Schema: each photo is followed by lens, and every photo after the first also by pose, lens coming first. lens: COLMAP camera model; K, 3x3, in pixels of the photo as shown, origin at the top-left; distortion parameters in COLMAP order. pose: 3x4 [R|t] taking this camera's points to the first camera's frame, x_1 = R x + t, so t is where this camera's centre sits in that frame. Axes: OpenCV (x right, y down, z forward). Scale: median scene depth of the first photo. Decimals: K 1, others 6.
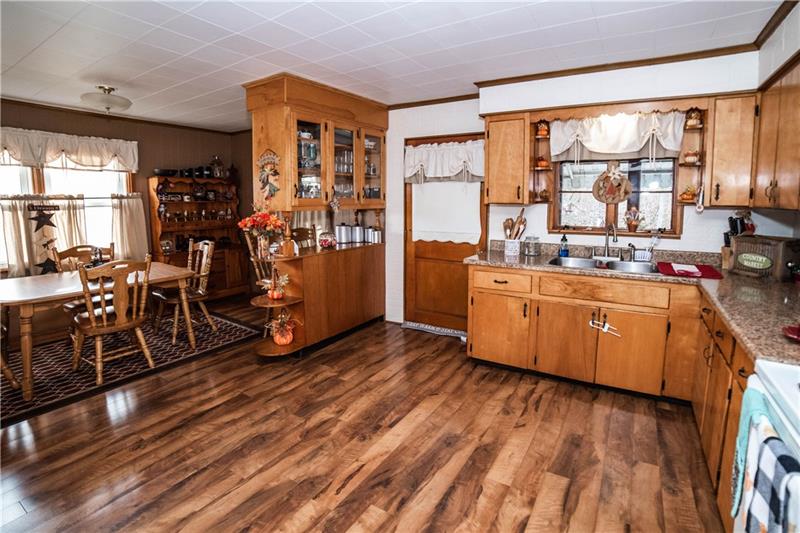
lens RADIAL K [[383.1, 0, 423.4], [0, 383.1, 239.7], [0, 0, 1]] dist [-0.103254, 0.034144]
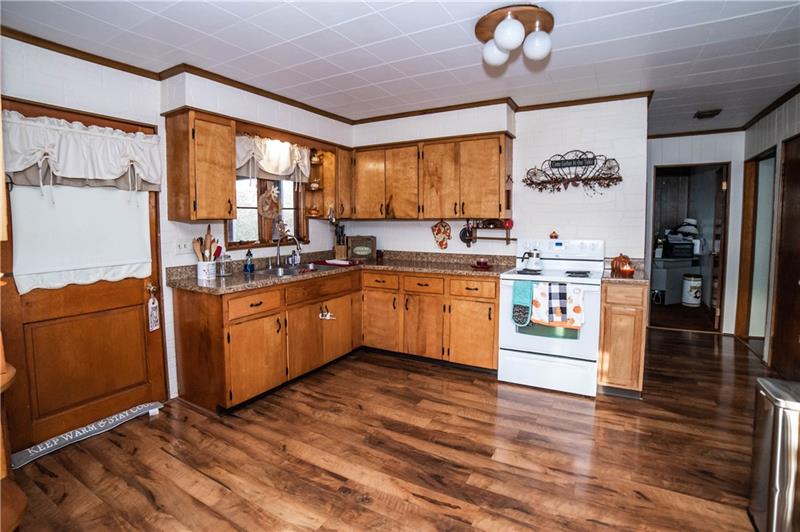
lens RADIAL K [[395.3, 0, 395.7], [0, 395.3, 244.9], [0, 0, 1]] dist [-0.136950, 0.058488]
pose [[-0.012612, -0.065371, 0.997781, -0.630284], [0.105561, 0.992198, 0.066340, -0.050211], [-0.994333, 0.106163, -0.005613, 0.579800]]
